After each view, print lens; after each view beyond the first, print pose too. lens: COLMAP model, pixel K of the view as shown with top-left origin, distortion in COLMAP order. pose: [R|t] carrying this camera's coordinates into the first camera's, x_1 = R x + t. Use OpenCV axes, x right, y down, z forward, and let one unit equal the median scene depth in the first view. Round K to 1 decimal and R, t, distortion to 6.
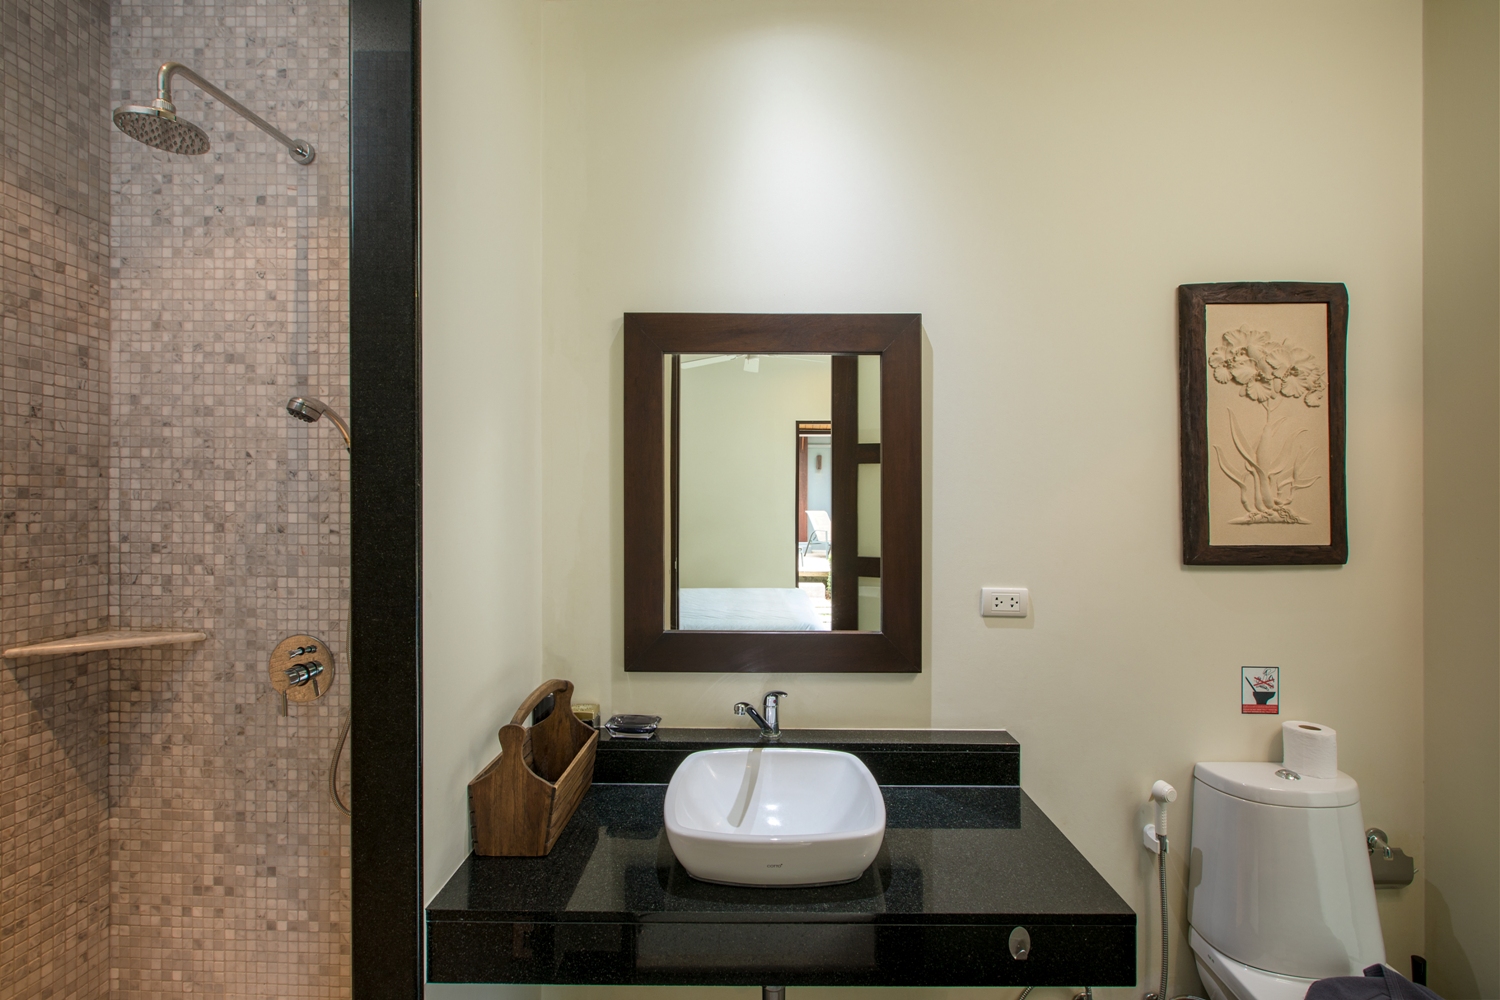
lens RADIAL K [[678.5, 0, 750.9], [0, 678.5, 509.0], [0, 0, 1]] dist [-0.003512, 0.000702]
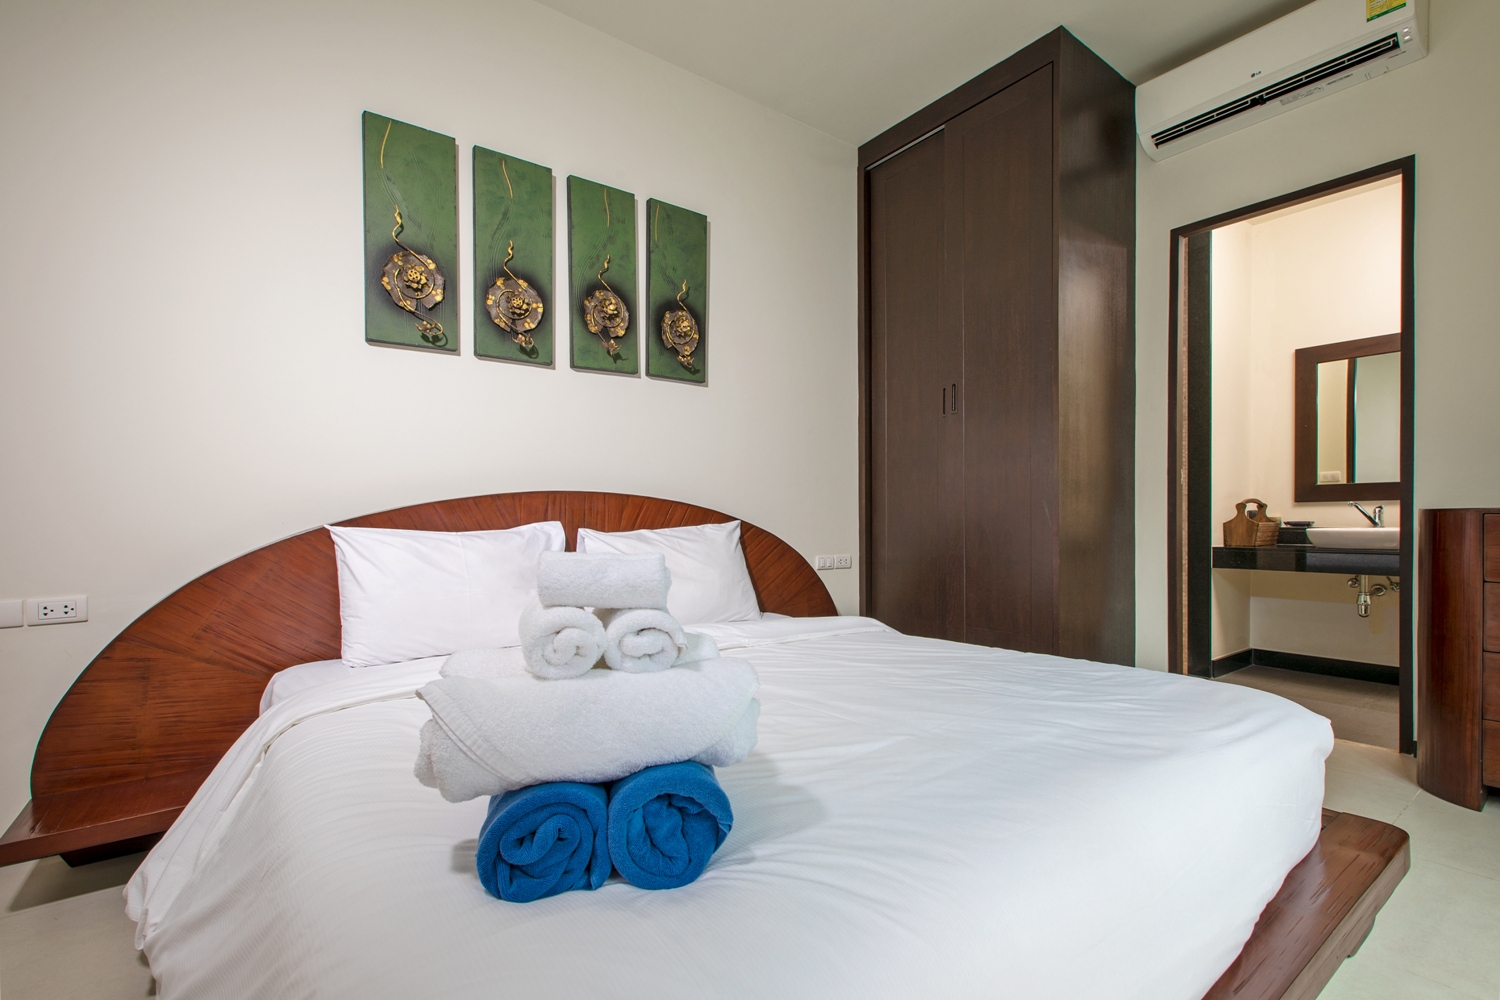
lens RADIAL K [[678.5, 0, 748.5], [0, 678.5, 506.3], [0, 0, 1]] dist [-0.003512, 0.000702]
pose [[0.604870, -0.004518, -0.796311, 0.573272], [0.011574, 0.999928, 0.003118, 0.246052], [0.796240, -0.011103, 0.604879, -2.044615]]
